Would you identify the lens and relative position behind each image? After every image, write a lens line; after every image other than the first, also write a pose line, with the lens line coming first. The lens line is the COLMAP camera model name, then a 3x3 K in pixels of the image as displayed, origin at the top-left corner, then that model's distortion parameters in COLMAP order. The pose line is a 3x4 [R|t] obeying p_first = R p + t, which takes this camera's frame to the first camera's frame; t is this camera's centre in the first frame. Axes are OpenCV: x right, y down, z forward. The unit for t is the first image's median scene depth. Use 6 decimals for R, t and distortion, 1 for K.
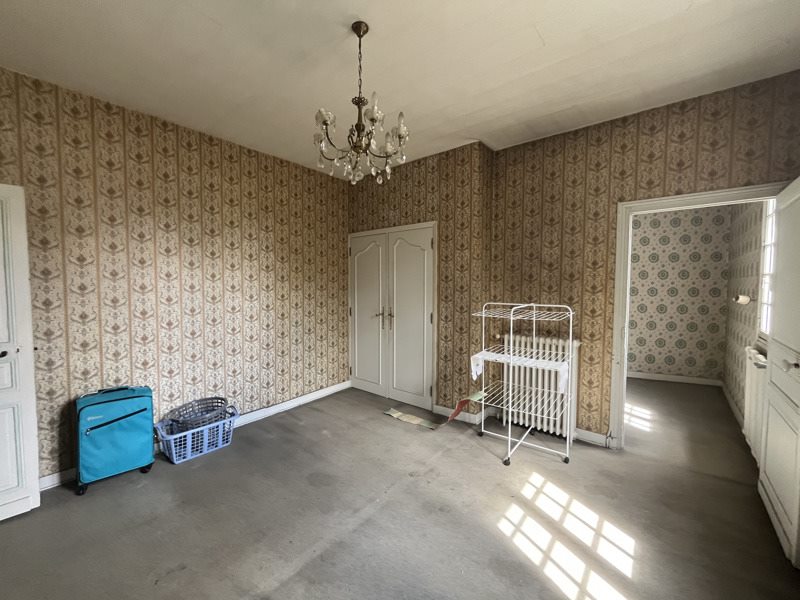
lens RADIAL K [[323.6, 0, 400.9], [0, 323.6, 301.7], [0, 0, 1]] dist [-0.000483, -0.000162]
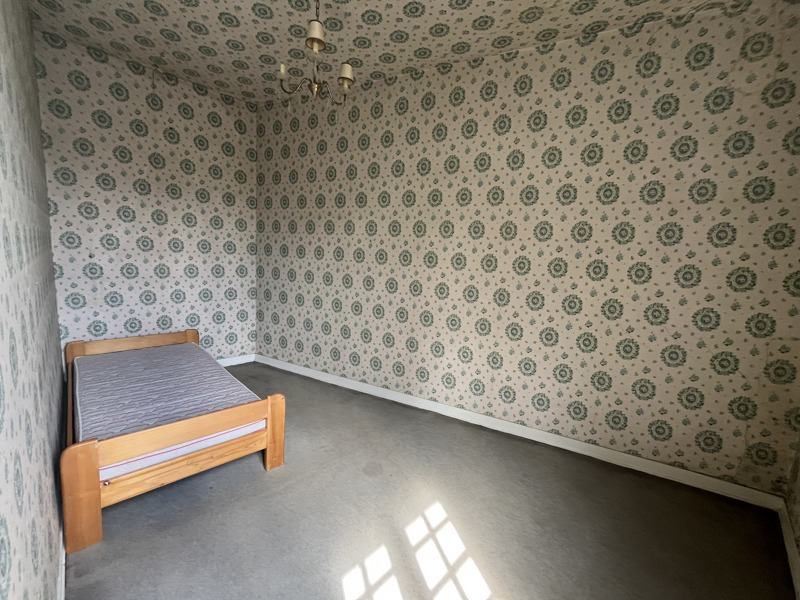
lens RADIAL K [[323.6, 0, 399.8], [0, 323.6, 299.3], [0, 0, 1]] dist [-0.000483, -0.000162]
pose [[0.994762, 0.067619, -0.076656, 0.500258], [-0.060811, 0.994270, 0.087913, -0.014598], [0.082161, -0.082791, 0.993174, 0.547766]]
